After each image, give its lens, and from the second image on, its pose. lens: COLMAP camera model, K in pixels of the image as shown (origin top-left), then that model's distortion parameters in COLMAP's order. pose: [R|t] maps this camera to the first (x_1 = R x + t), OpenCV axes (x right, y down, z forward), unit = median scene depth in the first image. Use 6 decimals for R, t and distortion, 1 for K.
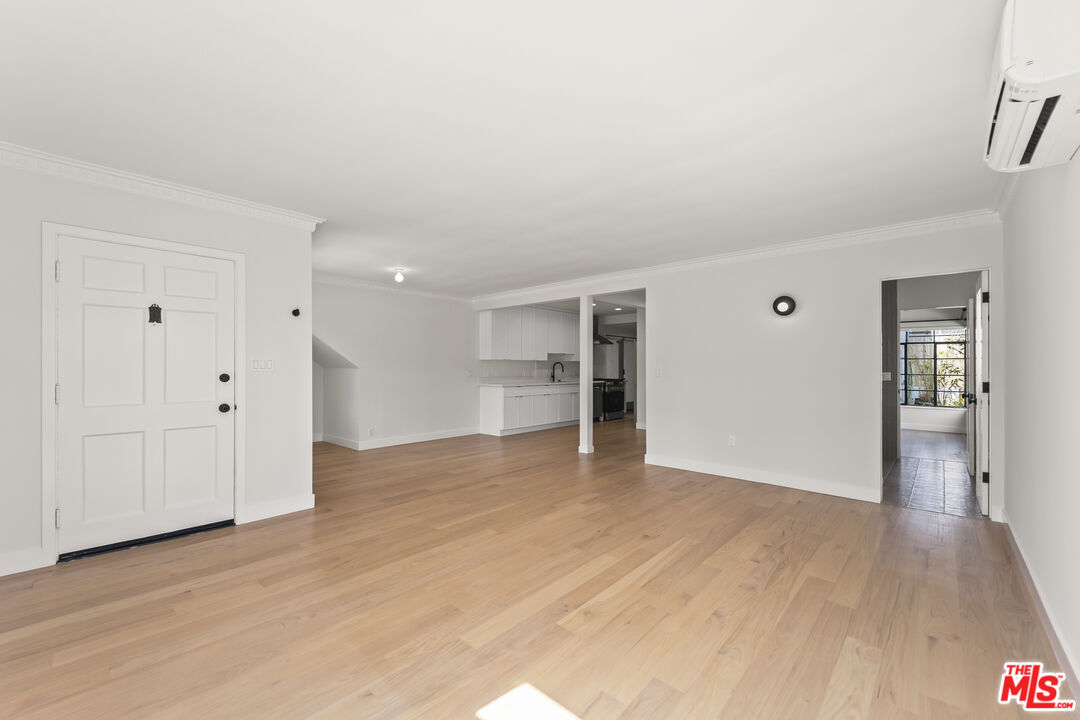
lens RADIAL K [[434.4, 0, 537.8], [0, 434.4, 365.1], [0, 0, 1]] dist [0.029803, -0.016251]
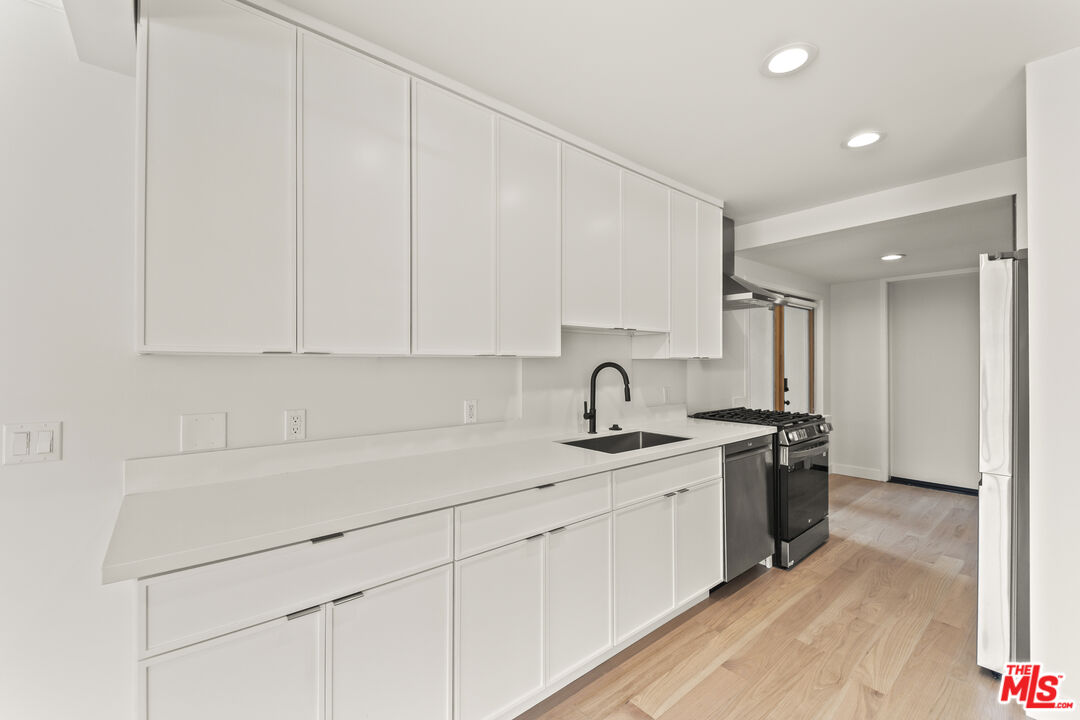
lens RADIAL K [[447.1, 0, 540.0], [0, 447.1, 360.0], [0, 0, 1]] dist [0.030769, -0.014630]
pose [[0.991608, -0.000071, -0.129280, 0.101264], [0.000046, 1.000000, -0.000198, -0.021138], [0.129280, 0.000191, 0.991608, 1.825240]]
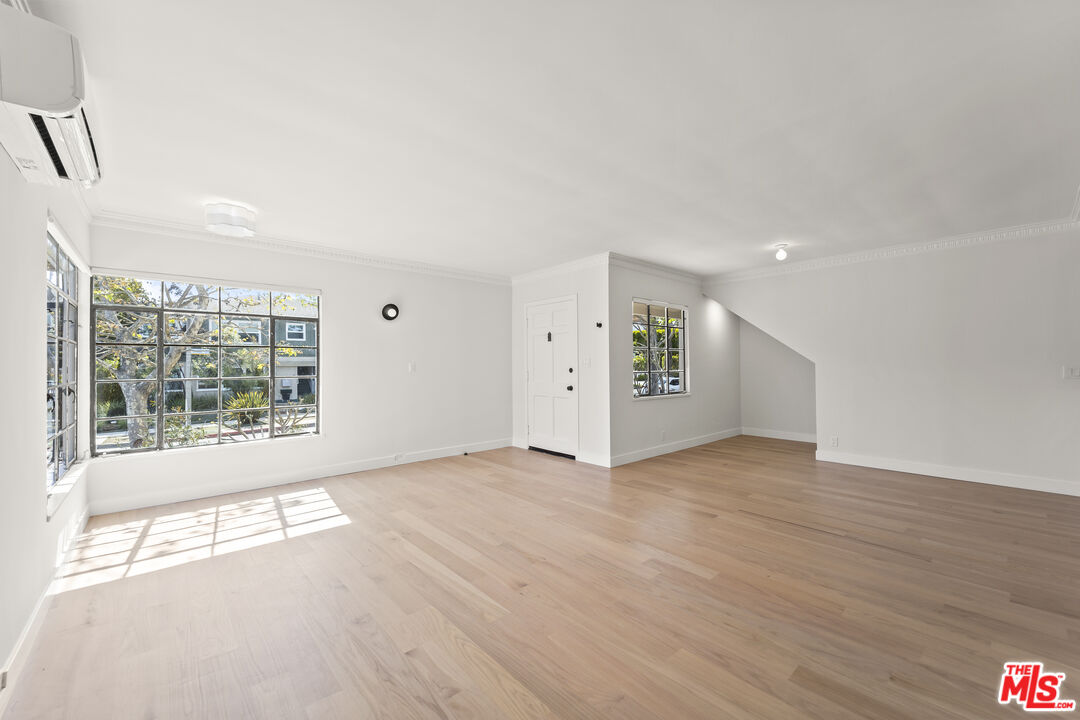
lens RADIAL K [[428.5, 0, 536.4], [0, 428.5, 361.4], [0, 0, 1]] dist [0.021541, -0.015830]
pose [[-0.109047, -0.008416, -0.994001, 0.841348], [0.012814, 0.999869, -0.009871, 0.008413], [0.993954, -0.013814, -0.108925, 0.940836]]
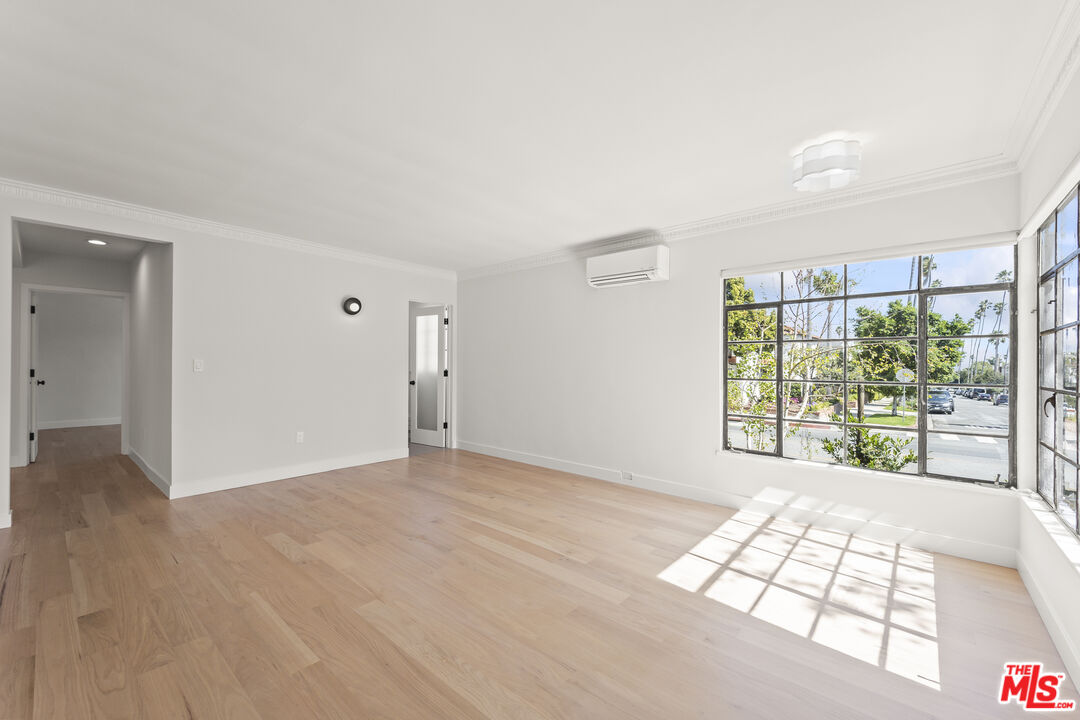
lens RADIAL K [[434.4, 0, 537.8], [0, 434.4, 365.1], [0, 0, 1]] dist [0.029803, -0.016251]
pose [[-0.019609, -0.008656, 0.999770, -0.686155], [-0.012973, 0.999881, 0.008402, 0.000108], [-0.999724, -0.012805, -0.019718, 0.655669]]
